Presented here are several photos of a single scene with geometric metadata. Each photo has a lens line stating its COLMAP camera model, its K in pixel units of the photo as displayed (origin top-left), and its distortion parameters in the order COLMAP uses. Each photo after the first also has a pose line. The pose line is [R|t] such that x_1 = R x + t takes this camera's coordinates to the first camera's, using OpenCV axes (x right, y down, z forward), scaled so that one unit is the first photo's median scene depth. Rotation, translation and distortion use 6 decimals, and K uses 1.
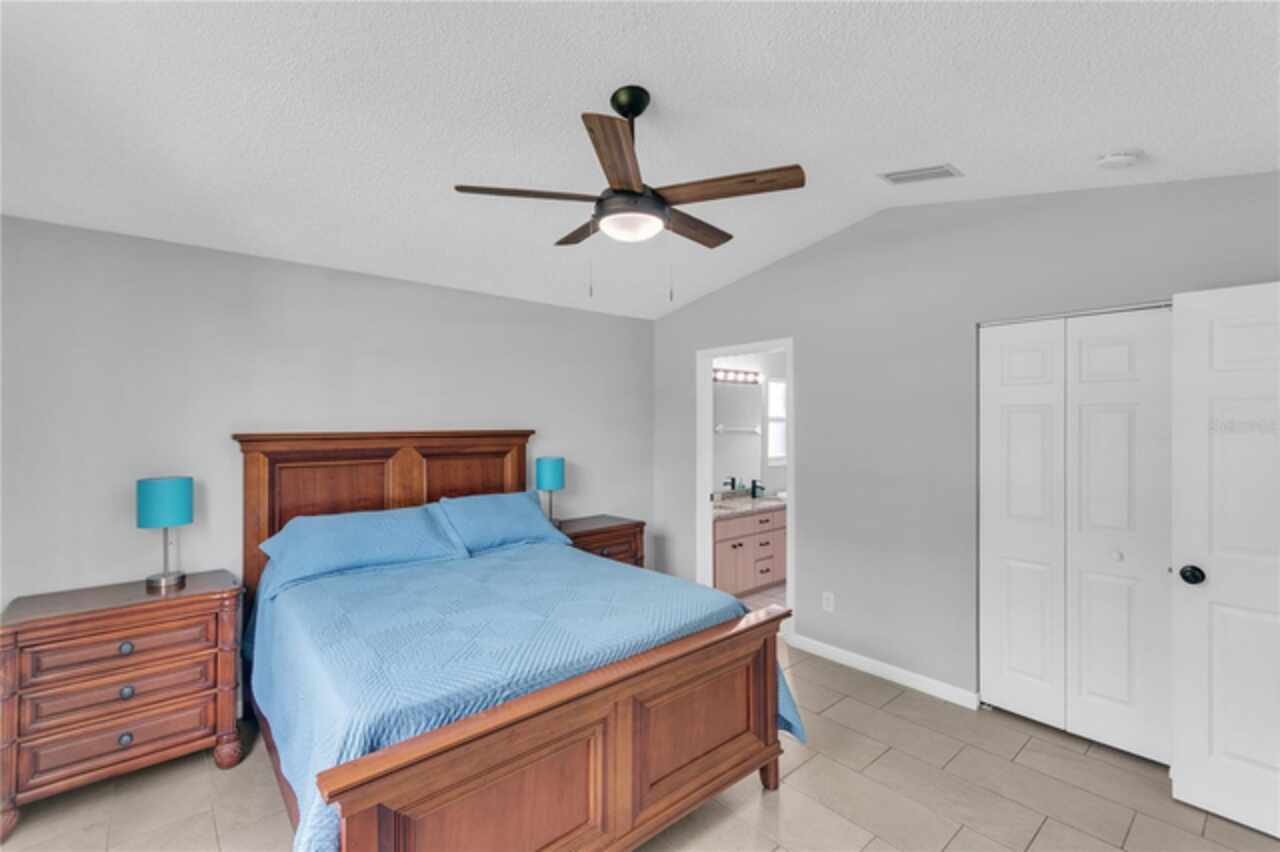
lens RADIAL K [[568.6, 0, 641.7], [0, 568.6, 419.0], [0, 0, 1]] dist [0.003260, 0.000205]
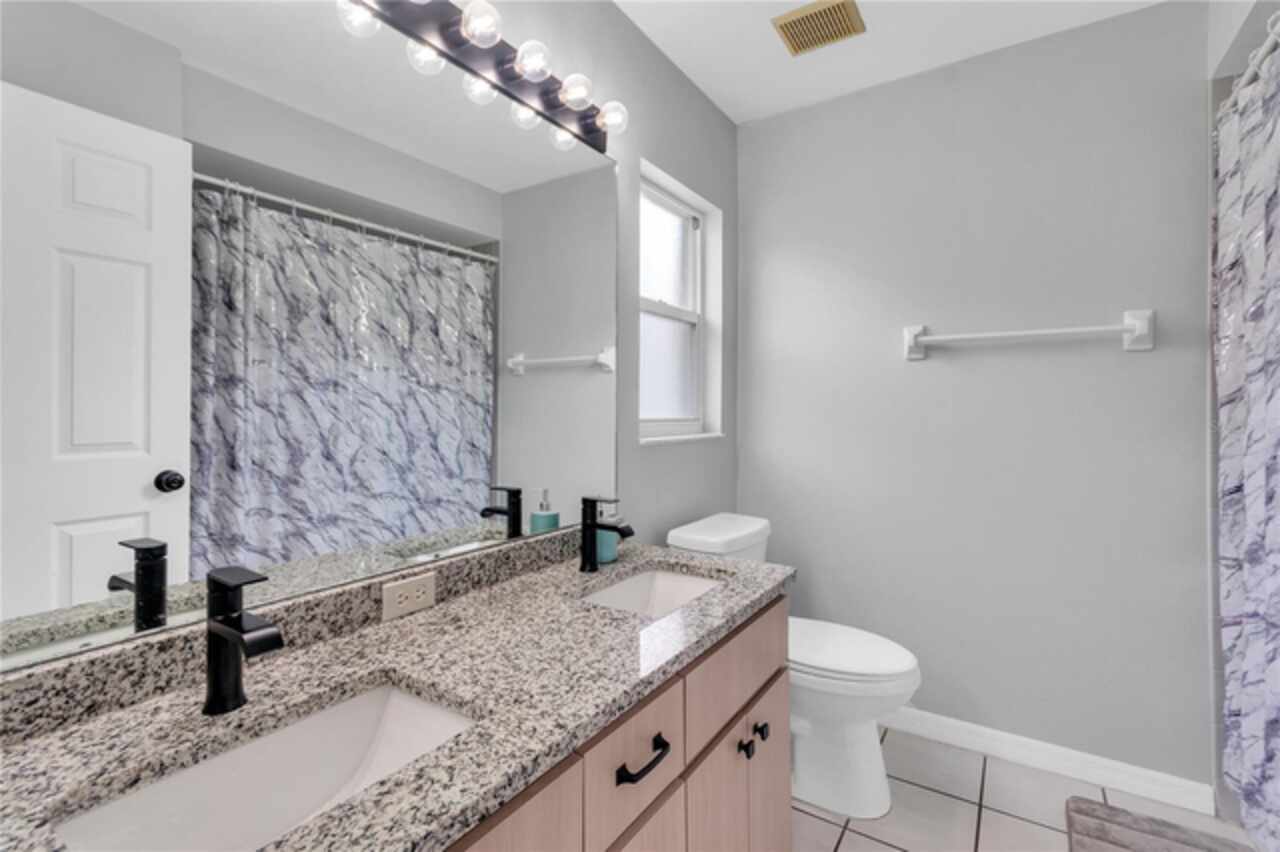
lens RADIAL K [[568.5, 0, 635.2], [0, 568.5, 425.3], [0, 0, 1]] dist [0.001070, -0.003668]
pose [[0.969587, -0.006121, 0.244671, 0.150974], [0.000018, 0.999689, 0.024935, 0.066585], [-0.244748, -0.024172, 0.969285, 0.730317]]
